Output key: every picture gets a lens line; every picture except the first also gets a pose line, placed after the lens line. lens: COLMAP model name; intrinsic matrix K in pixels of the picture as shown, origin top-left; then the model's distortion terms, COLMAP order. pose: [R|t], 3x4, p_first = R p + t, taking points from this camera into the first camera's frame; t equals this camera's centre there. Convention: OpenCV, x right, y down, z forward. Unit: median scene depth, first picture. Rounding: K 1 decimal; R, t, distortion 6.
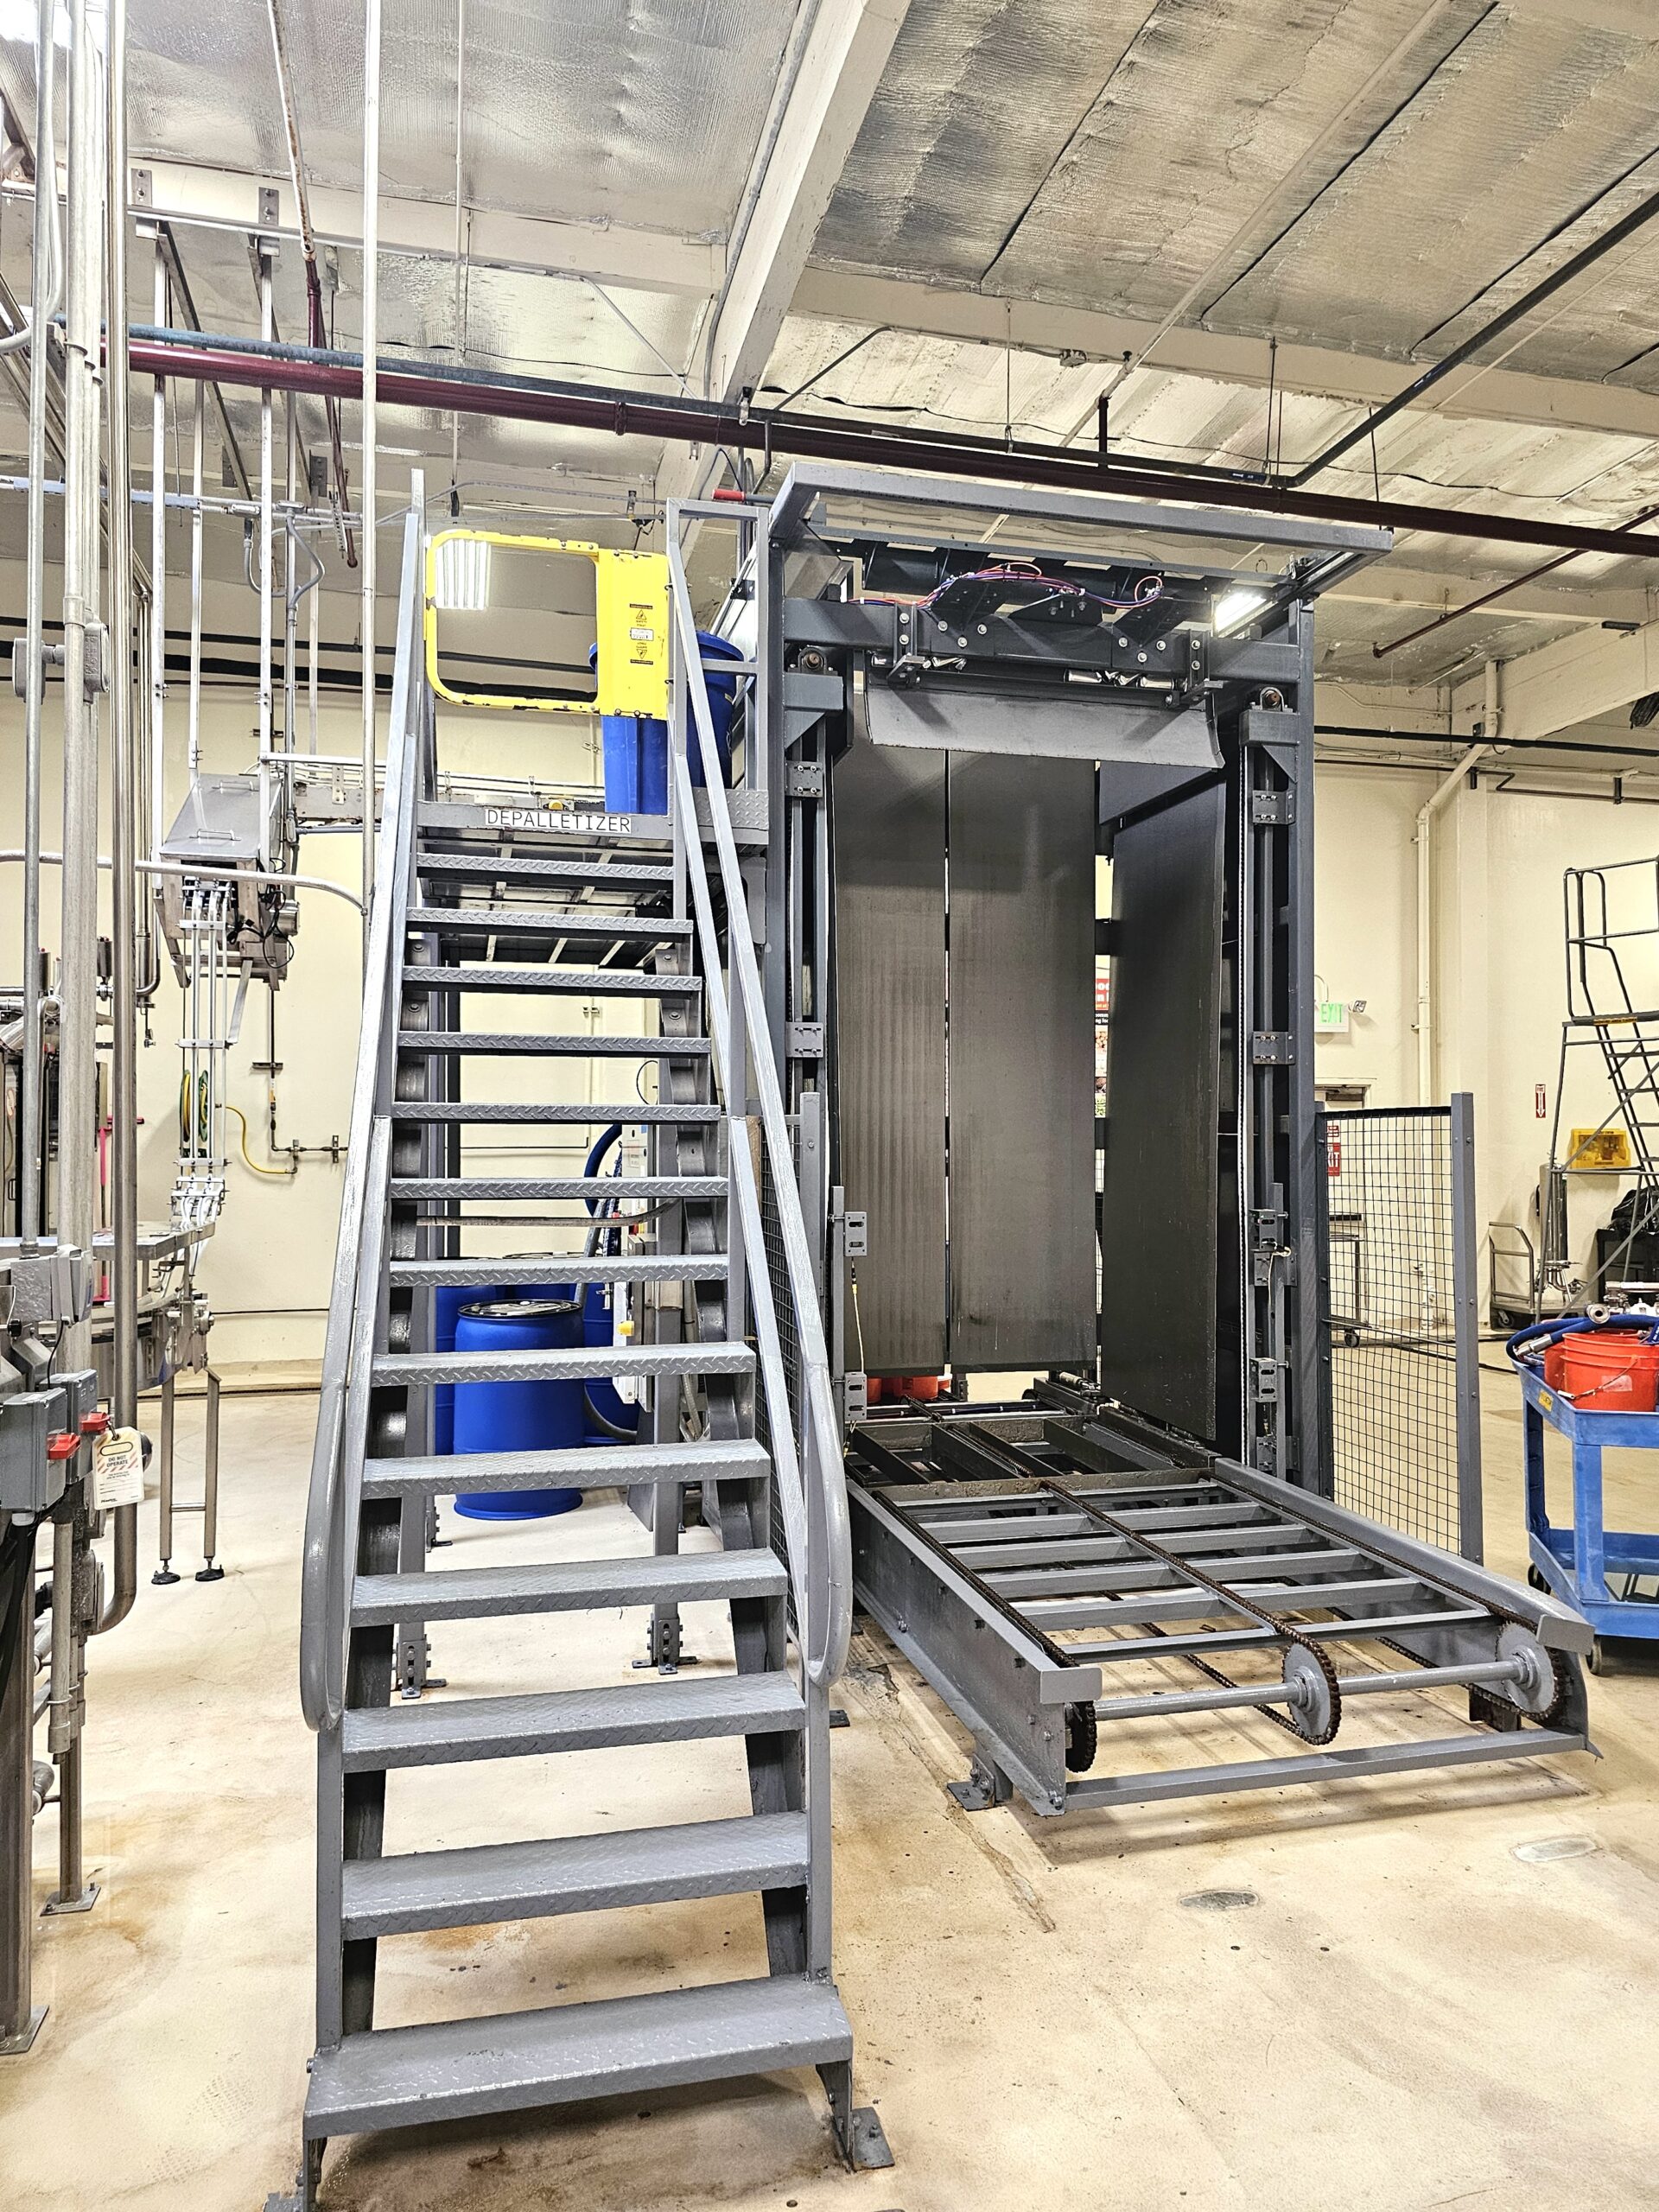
lens RADIAL K [[1484.7, 0, 829.4], [0, 1484.7, 1117.6], [0, 0, 1]] dist [0.047157, -0.042034]
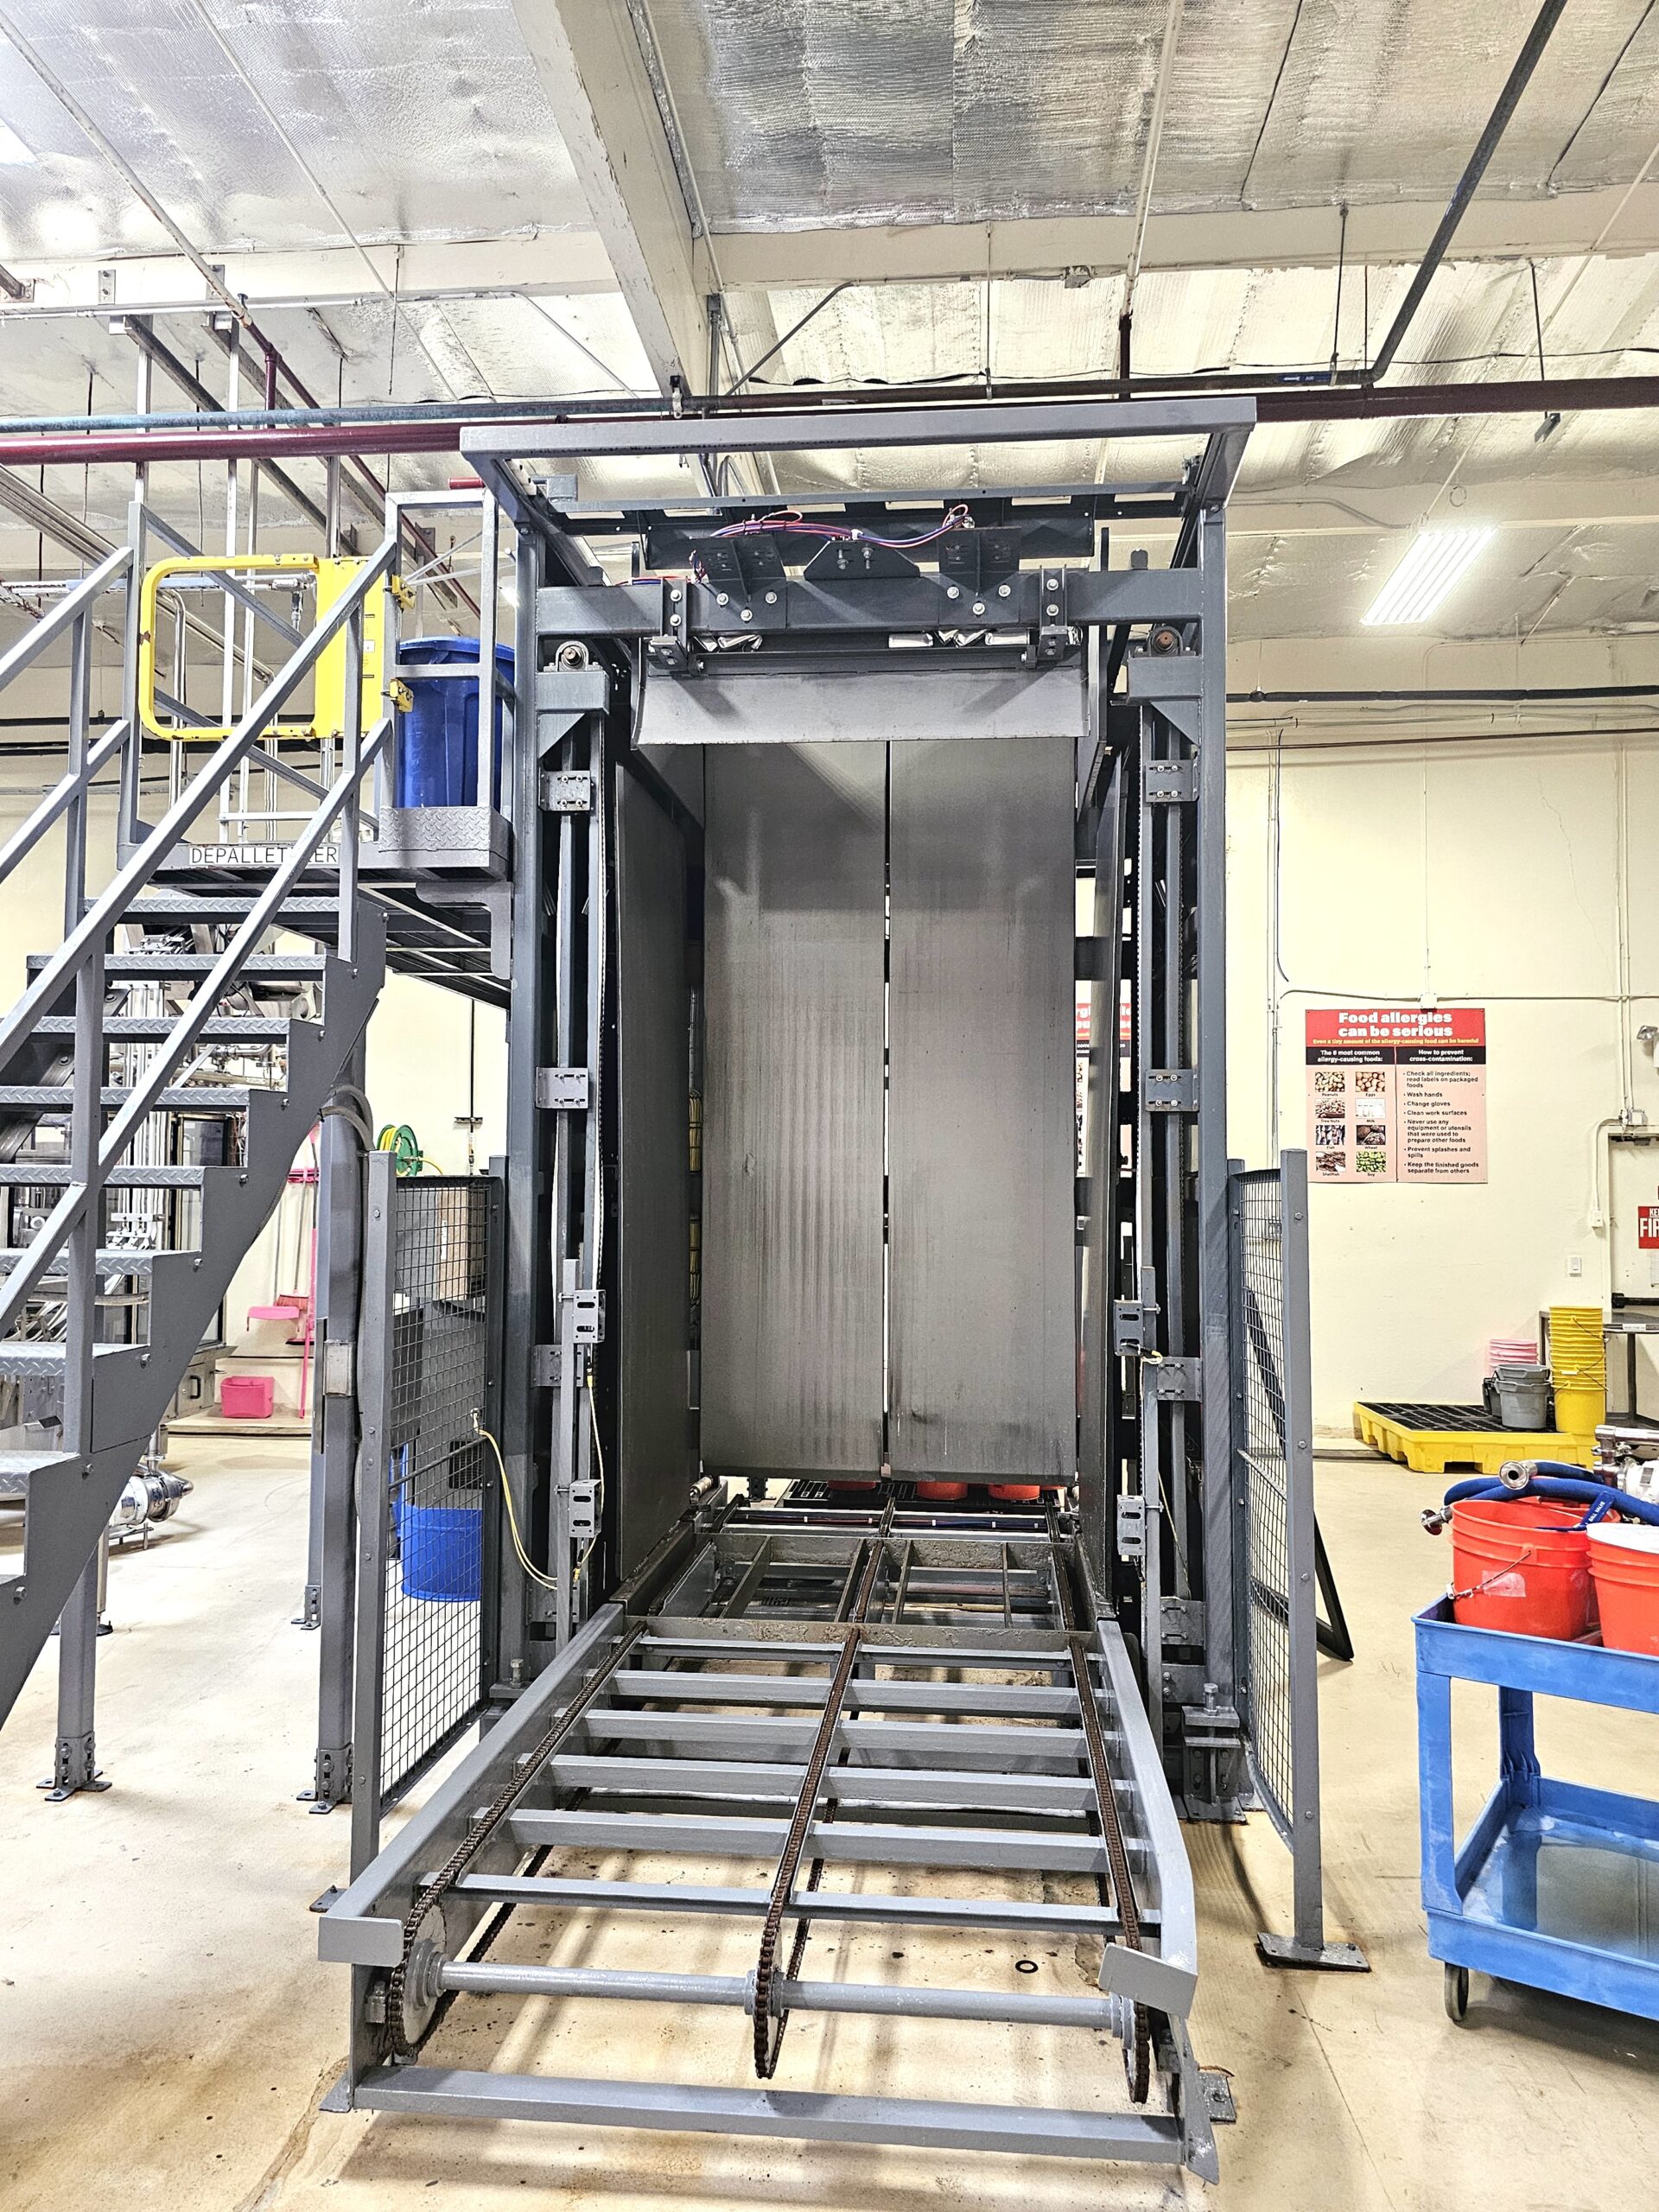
lens RADIAL K [[1484.7, 0, 829.4], [0, 1484.7, 1117.6], [0, 0, 1]] dist [0.047157, -0.042034]
pose [[0.939642, -0.007784, -0.342070, 0.396340], [-0.003642, 0.999457, -0.032747, -0.006699], [0.342139, 0.032016, 0.939104, 0.218669]]
